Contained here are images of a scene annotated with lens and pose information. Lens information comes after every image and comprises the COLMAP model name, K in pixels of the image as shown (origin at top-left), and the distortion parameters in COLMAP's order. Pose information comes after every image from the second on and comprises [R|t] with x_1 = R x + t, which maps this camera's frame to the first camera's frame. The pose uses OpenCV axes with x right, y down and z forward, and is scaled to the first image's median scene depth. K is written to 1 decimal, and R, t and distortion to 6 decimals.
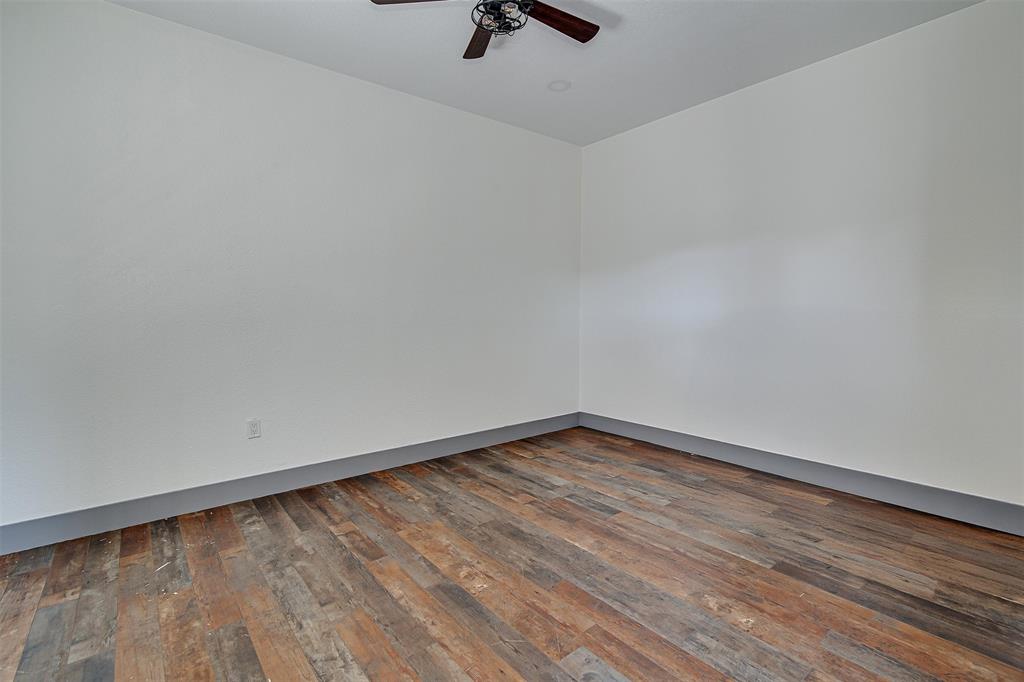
lens RADIAL K [[469.1, 0, 508.6], [0, 469.1, 341.4], [0, 0, 1]] dist [-0.012725, 0.000180]
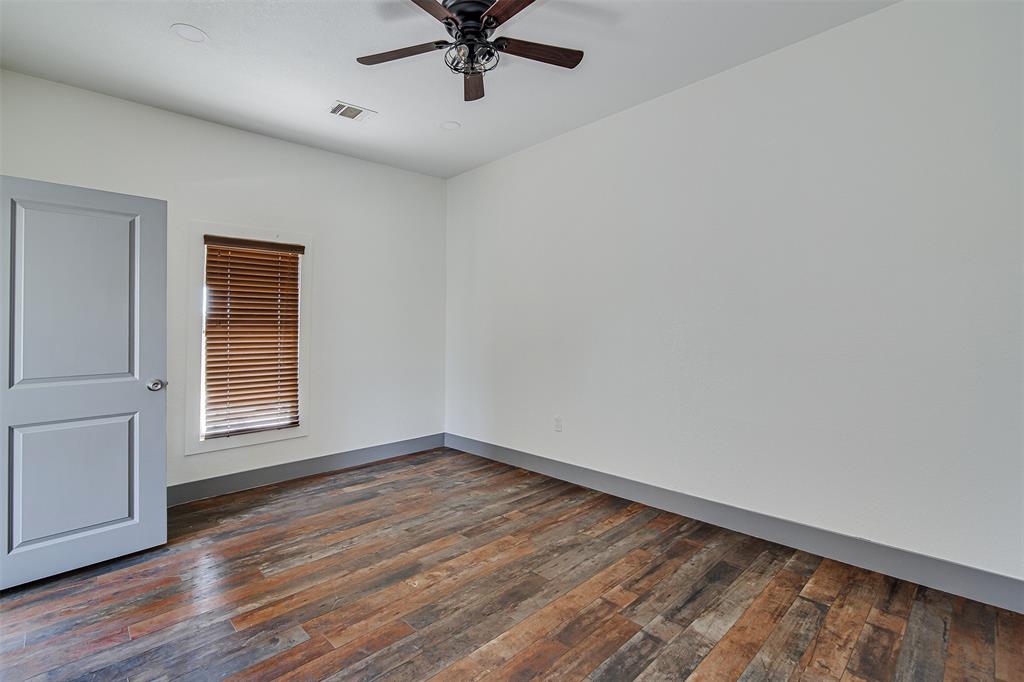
lens RADIAL K [[469.1, 0, 508.7], [0, 469.1, 331.8], [0, 0, 1]] dist [-0.012725, 0.000180]
pose [[0.092724, 0.015228, -0.995575, 0.779433], [-0.054081, 0.998484, 0.010236, -0.077601], [0.994222, 0.052892, 0.093407, 0.787685]]
